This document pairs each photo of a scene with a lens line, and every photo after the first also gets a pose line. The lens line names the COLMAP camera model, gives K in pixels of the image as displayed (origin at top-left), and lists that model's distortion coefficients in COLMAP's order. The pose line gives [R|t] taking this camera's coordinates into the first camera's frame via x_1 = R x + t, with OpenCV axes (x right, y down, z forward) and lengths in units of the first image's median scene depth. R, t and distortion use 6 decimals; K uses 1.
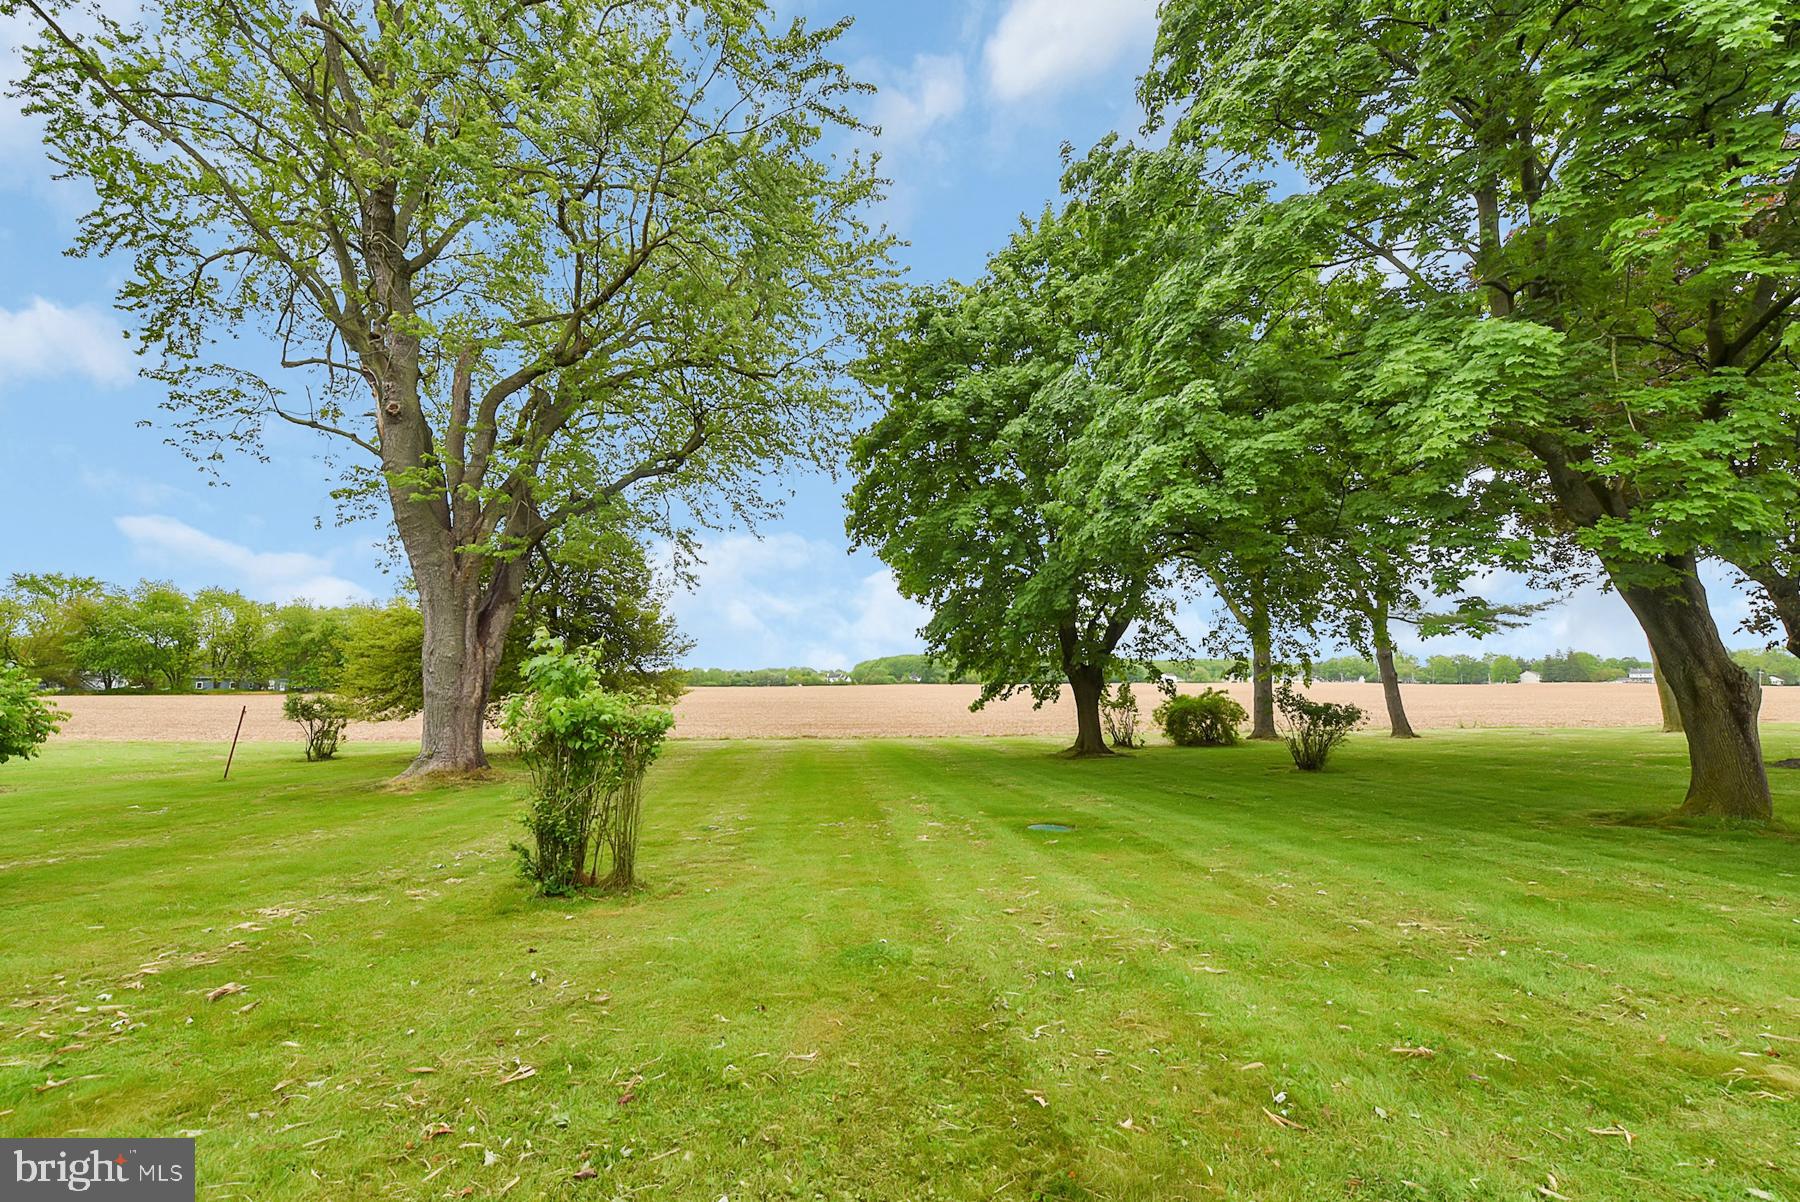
lens RADIAL K [[720.7, 0, 900.8], [0, 720.7, 606.2], [0, 0, 1]] dist [-0.003760, -0.000496]
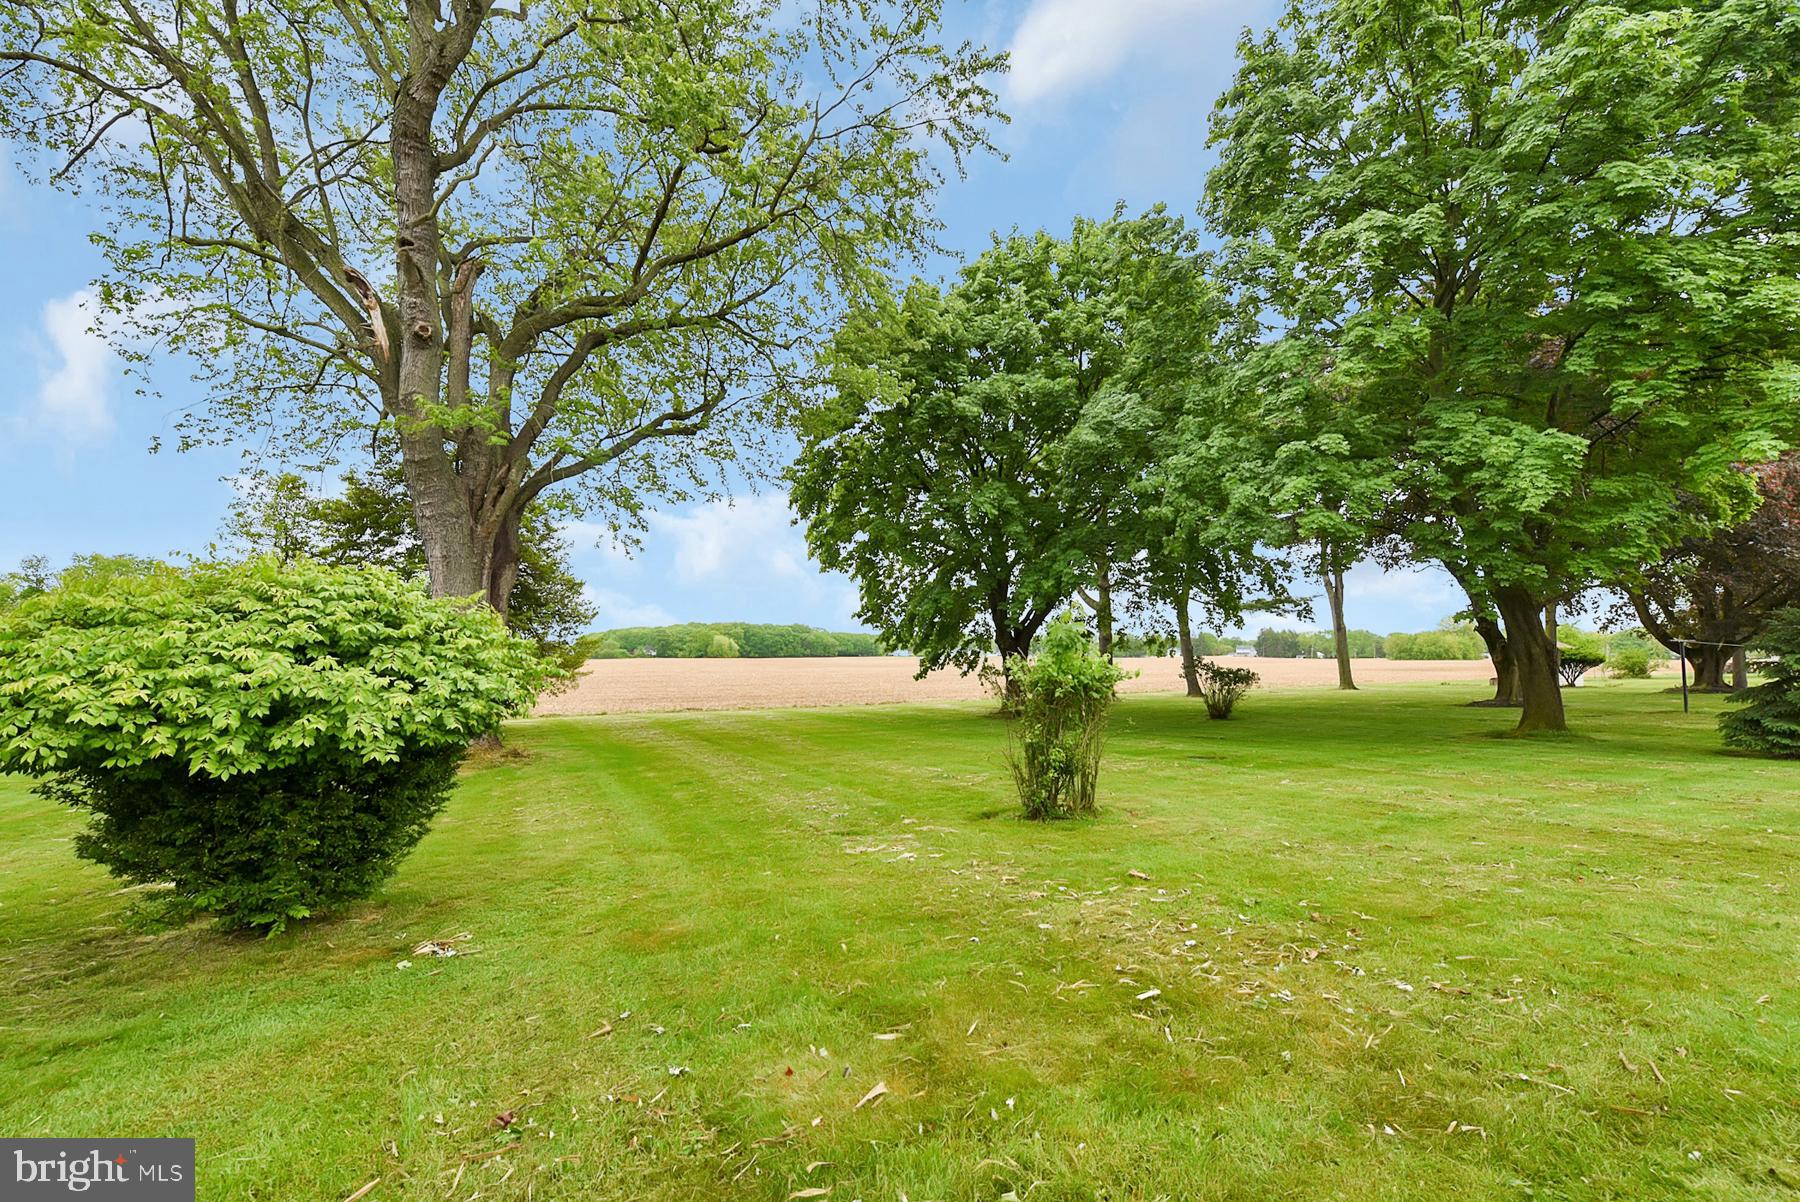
lens RADIAL K [[747.9, 0, 818.4], [0, 747.9, 609.5], [0, 0, 1]] dist [-0.008751, 0.000391]
pose [[0.936786, 0.023932, 0.349084, -0.538158], [-0.038111, 0.998702, 0.033804, 0.007740], [-0.347822, -0.044971, 0.936481, -0.008770]]
